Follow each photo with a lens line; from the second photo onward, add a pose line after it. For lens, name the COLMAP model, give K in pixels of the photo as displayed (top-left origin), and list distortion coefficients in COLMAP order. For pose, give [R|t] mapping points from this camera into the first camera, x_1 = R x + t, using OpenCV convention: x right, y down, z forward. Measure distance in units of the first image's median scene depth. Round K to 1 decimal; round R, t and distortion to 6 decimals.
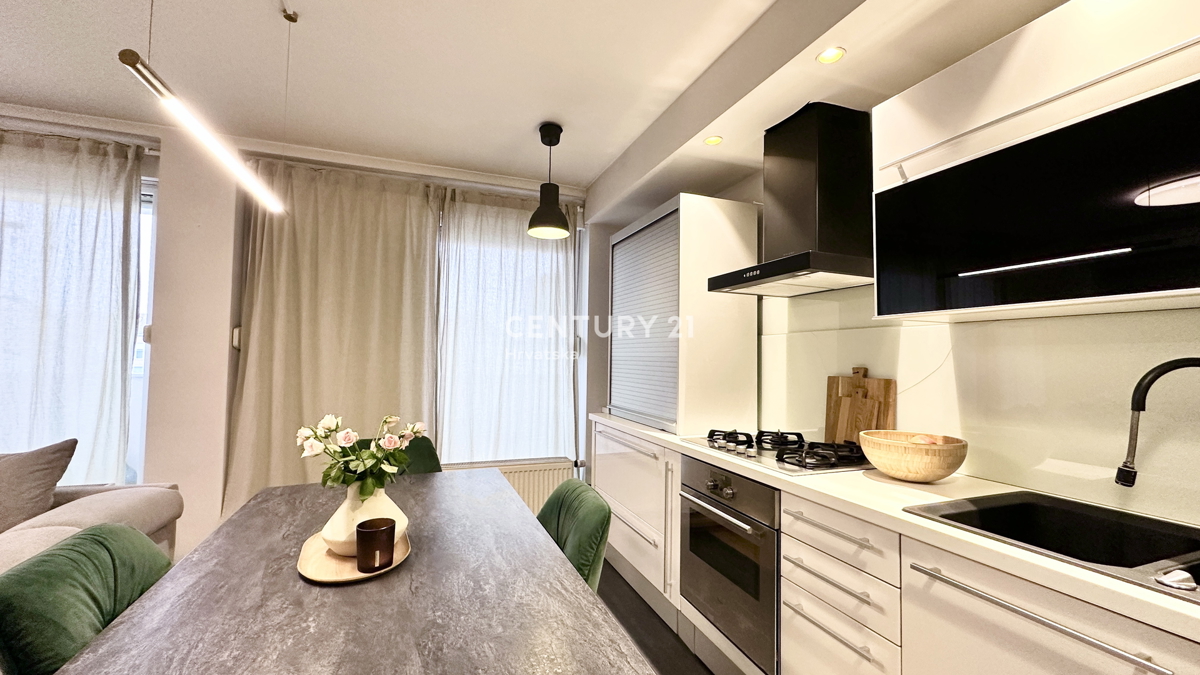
lens RADIAL K [[480.3, 0, 606.5], [0, 480.3, 339.3], [0, 0, 1]] dist [-0.002427, 0.000101]
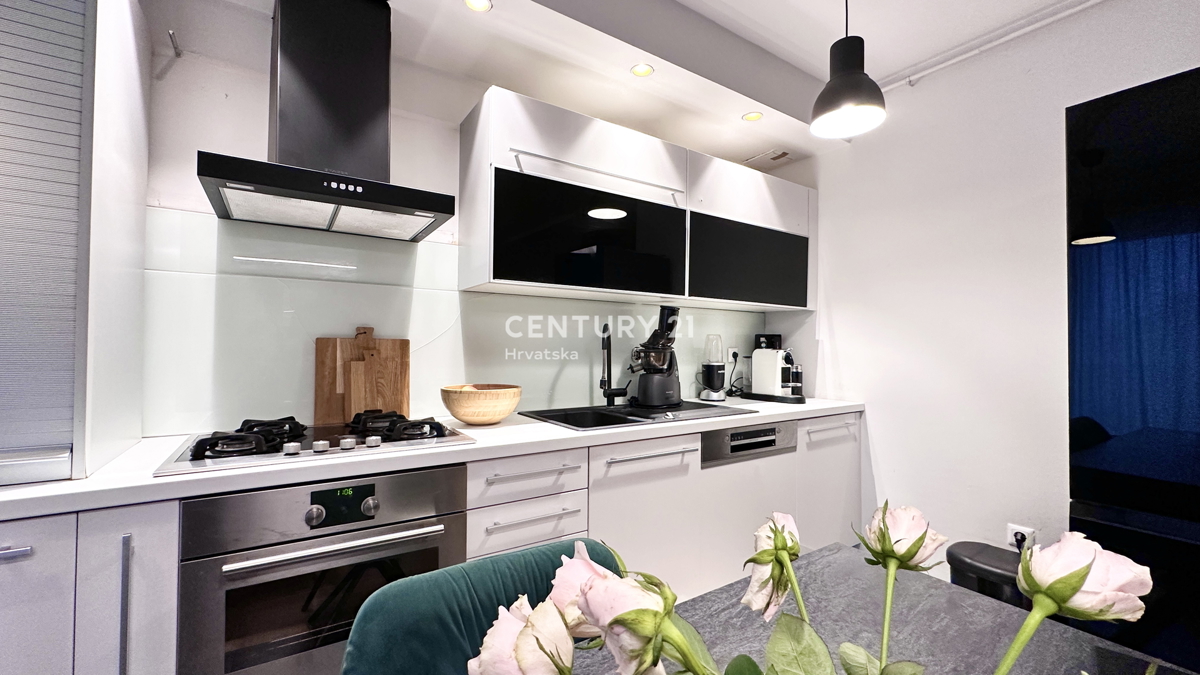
lens RADIAL K [[480.3, 0, 590.7], [0, 480.3, 338.1], [0, 0, 1]] dist [-0.002427, 0.000101]
pose [[-0.200306, 0.001281, 0.979733, -0.457943], [-0.052131, 0.998569, -0.011963, 0.072276], [-0.978345, -0.053471, -0.199953, 0.817880]]
